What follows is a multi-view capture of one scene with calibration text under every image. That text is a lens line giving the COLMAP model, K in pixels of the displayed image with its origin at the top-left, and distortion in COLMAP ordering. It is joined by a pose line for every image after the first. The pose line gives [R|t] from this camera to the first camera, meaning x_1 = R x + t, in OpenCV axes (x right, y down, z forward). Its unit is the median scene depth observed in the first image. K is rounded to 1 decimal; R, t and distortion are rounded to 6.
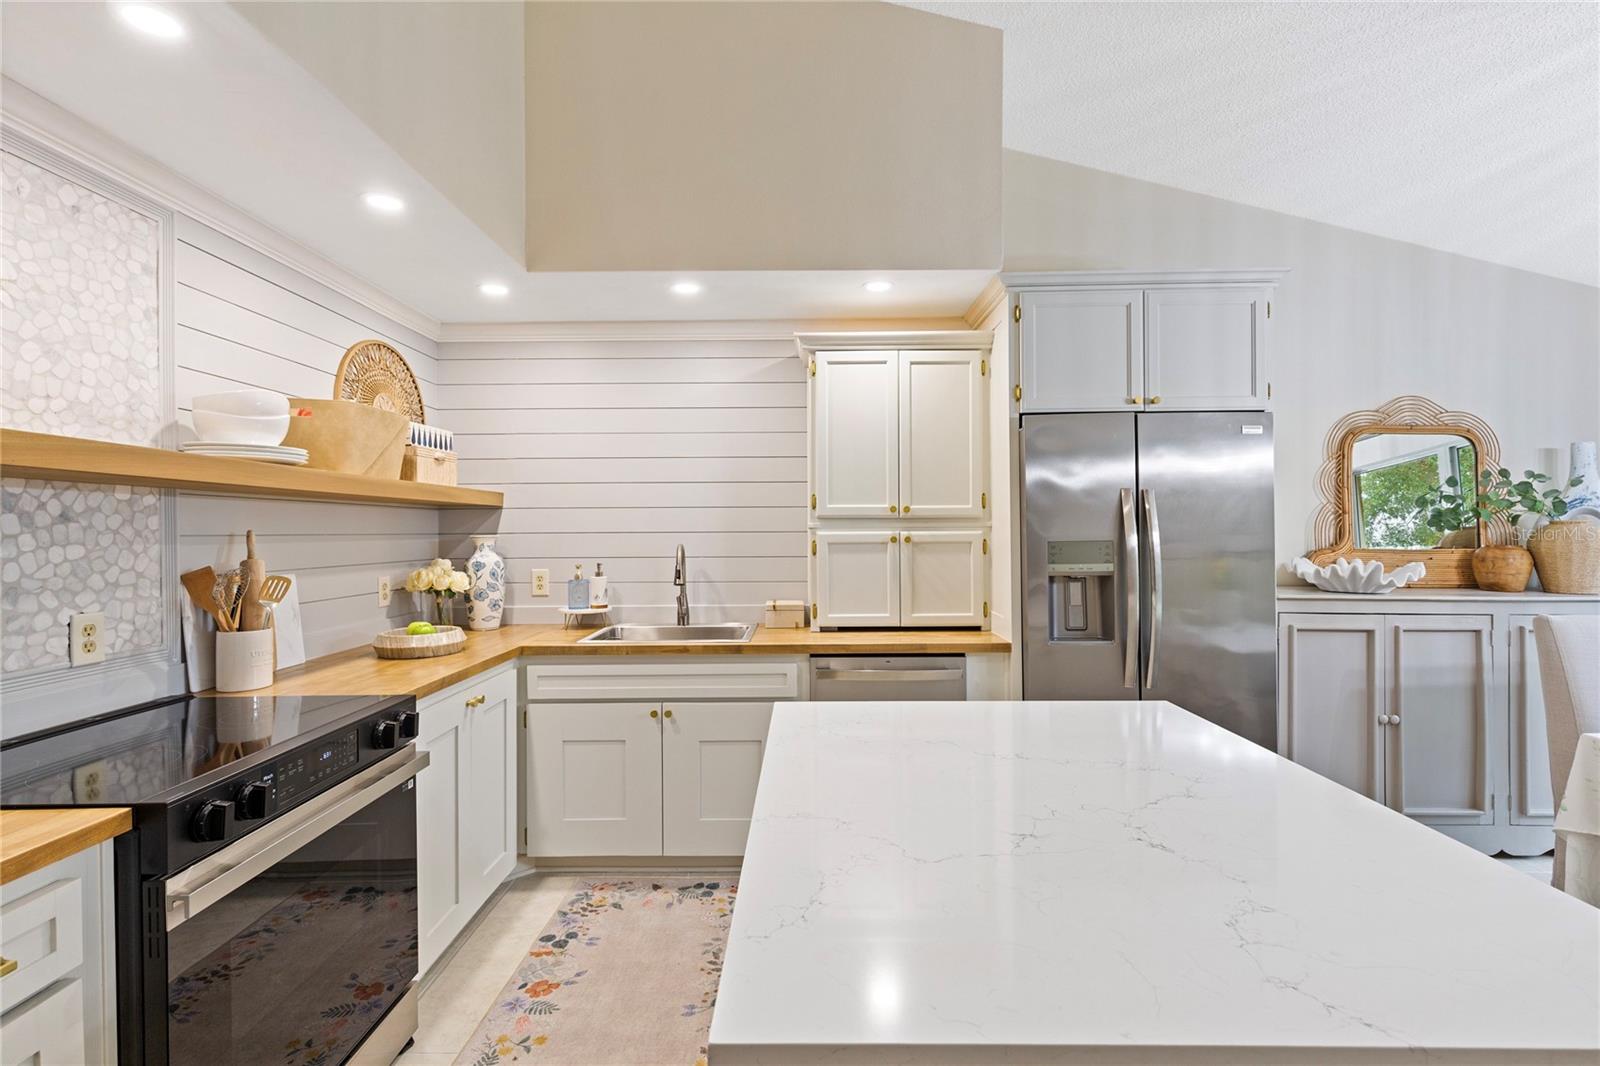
lens RADIAL K [[719.9, 0, 800.6], [0, 719.9, 524.3], [0, 0, 1]] dist [0.001305, -0.000465]
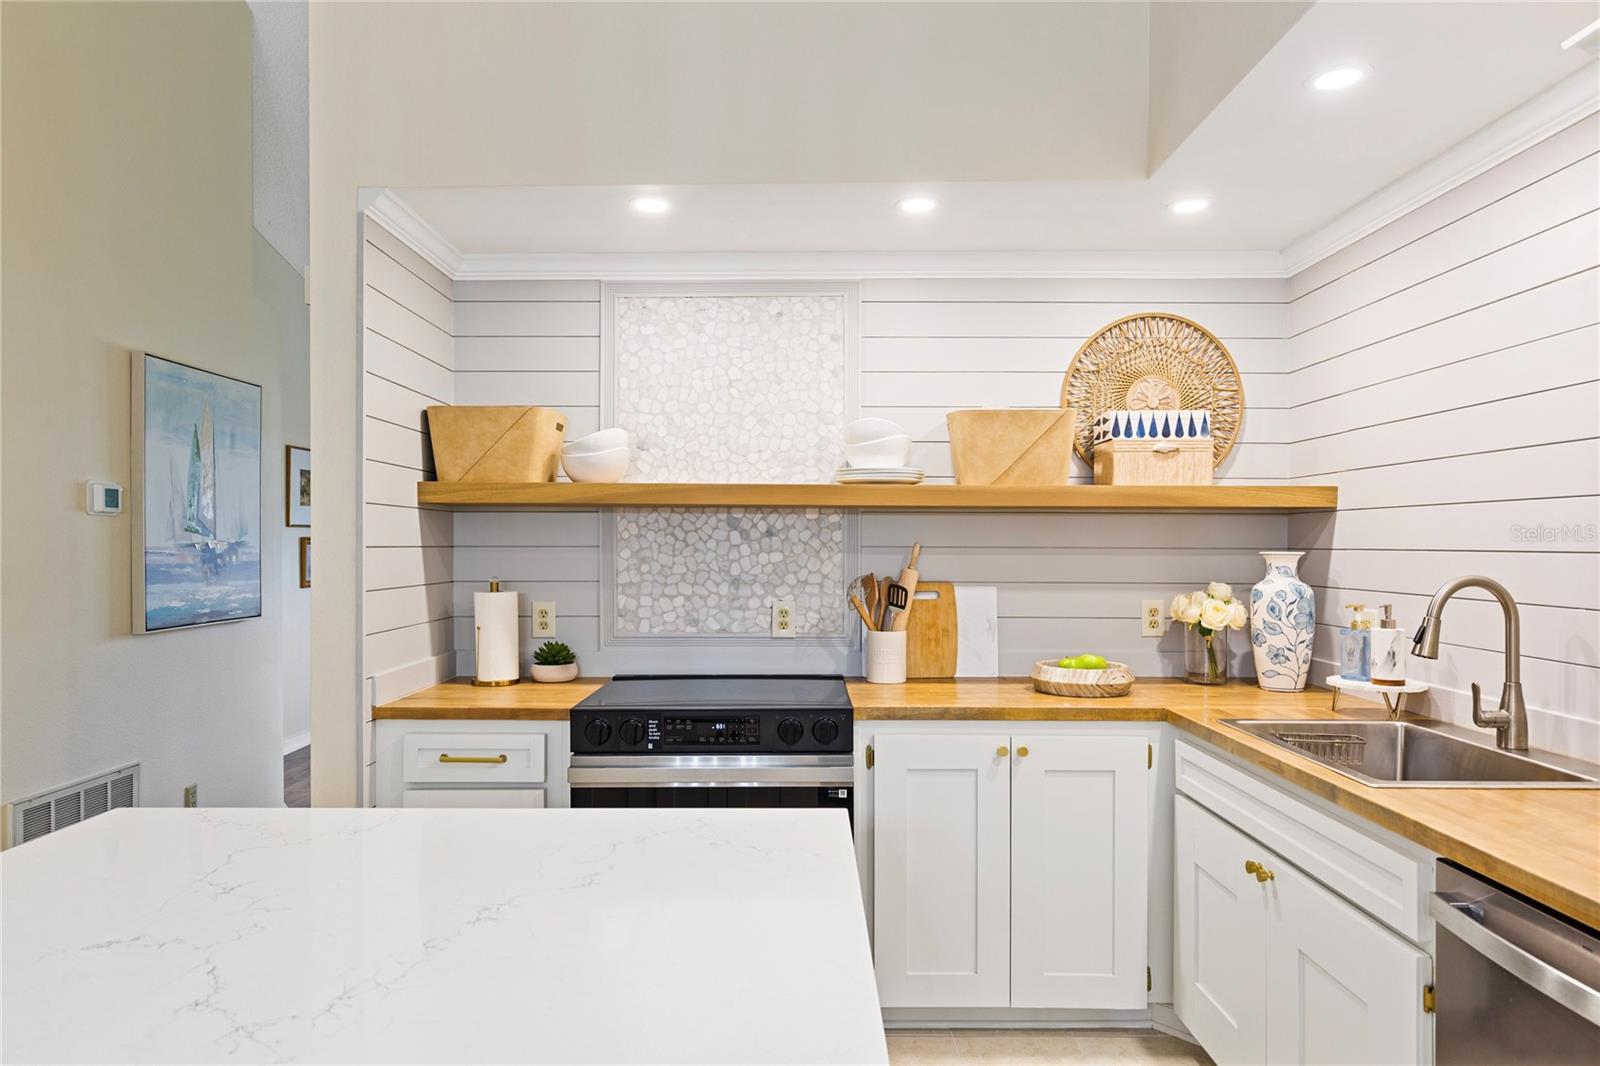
lens RADIAL K [[980.6, 0, 795.0], [0, 980.6, 543.7], [0, 0, 1]] dist [0.001551, -0.000272]
pose [[0.002712, 0.007827, -0.999966, 0.592345], [0.004966, 0.999957, 0.007841, -0.001962], [0.999984, -0.004987, 0.002673, 0.658108]]
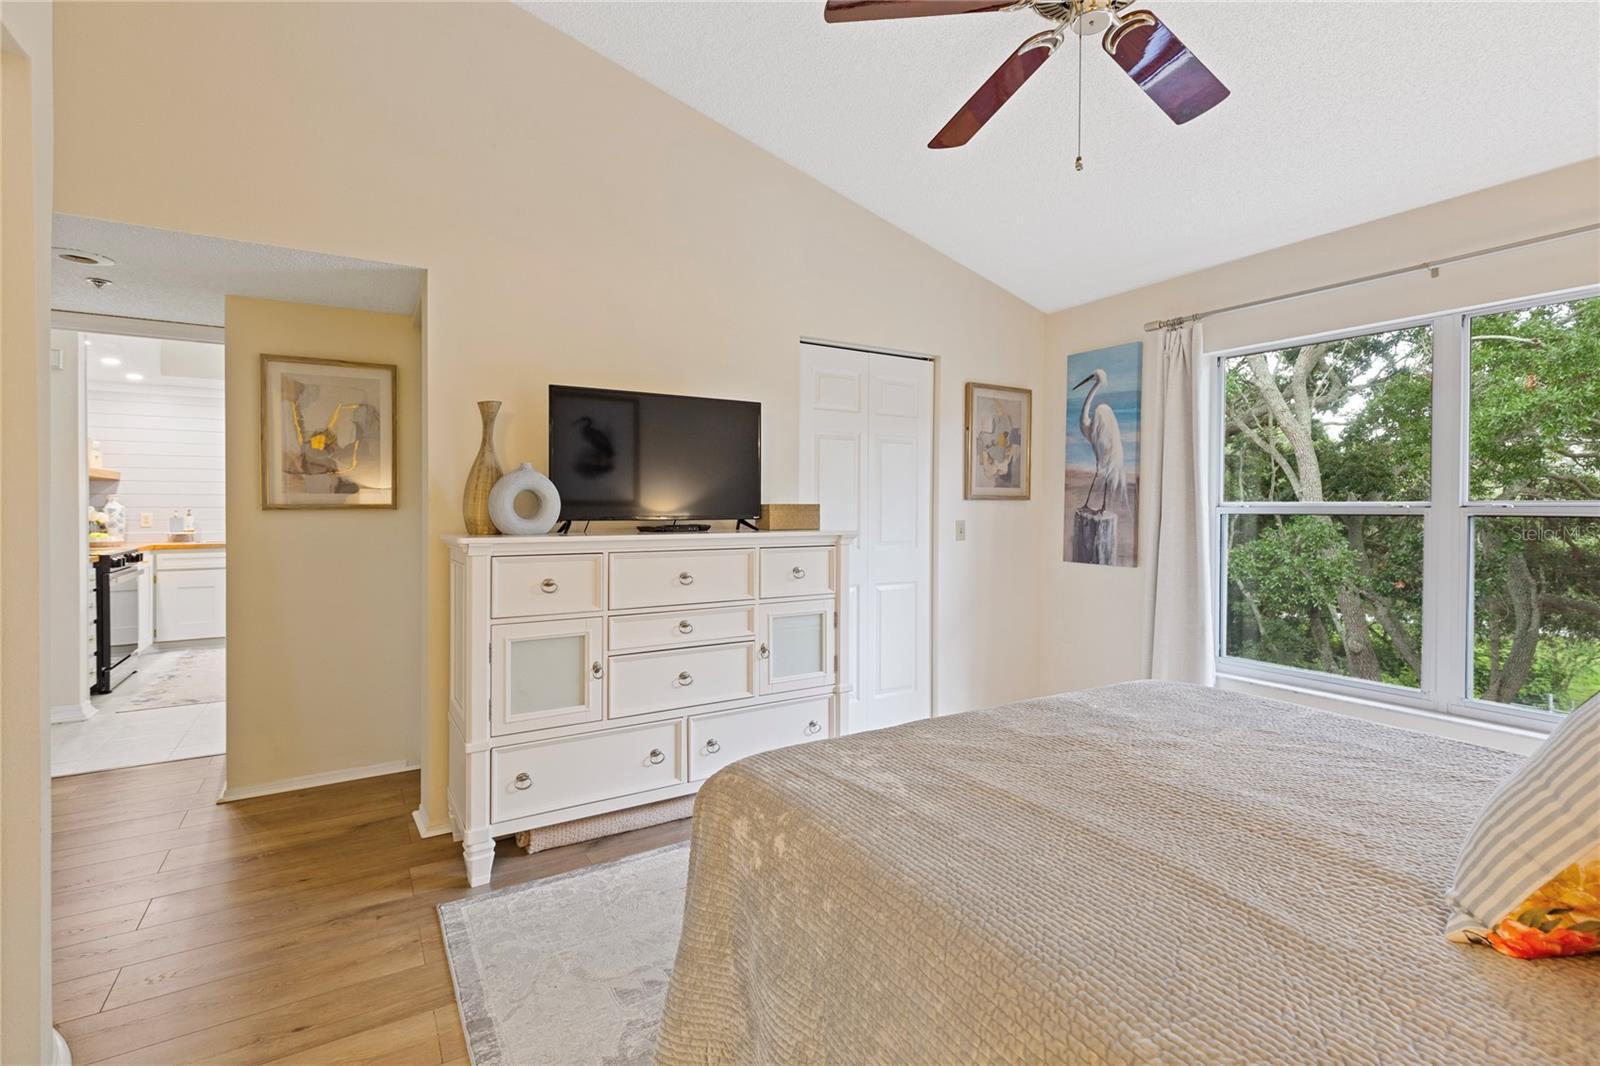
lens RADIAL K [[731.0, 0, 801.2], [0, 731.0, 519.7], [0, 0, 1]] dist [0.001209, -0.001066]
pose [[0.848458, 0.003599, 0.529251, 0.106372], [-0.013692, 0.999791, 0.015153, 0.034256], [-0.529086, -0.020103, 0.848330, -1.982023]]
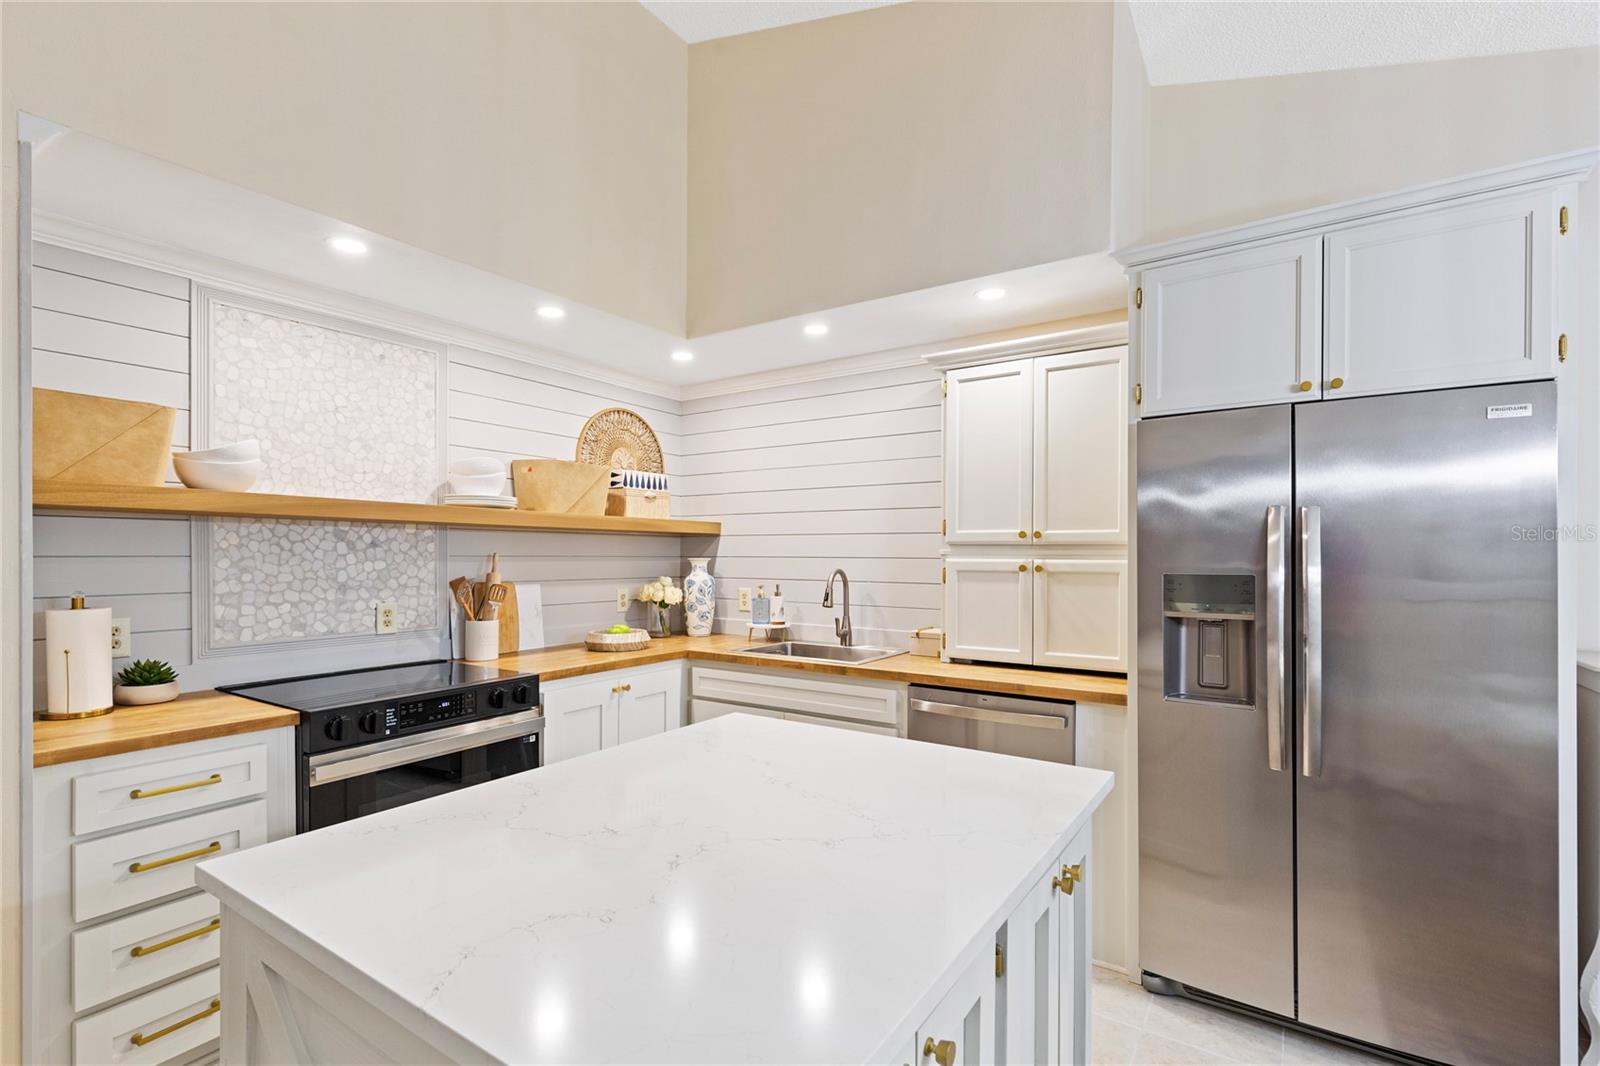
lens RADIAL K [[731.3, 0, 793.1], [0, 731.3, 552.2], [0, 0, 1]] dist [0.001423, -0.001074]
pose [[0.831678, 0.007559, -0.555207, 0.454574], [-0.004672, 0.999967, 0.006615, -0.004238], [0.555239, -0.002907, 0.831686, 0.083333]]
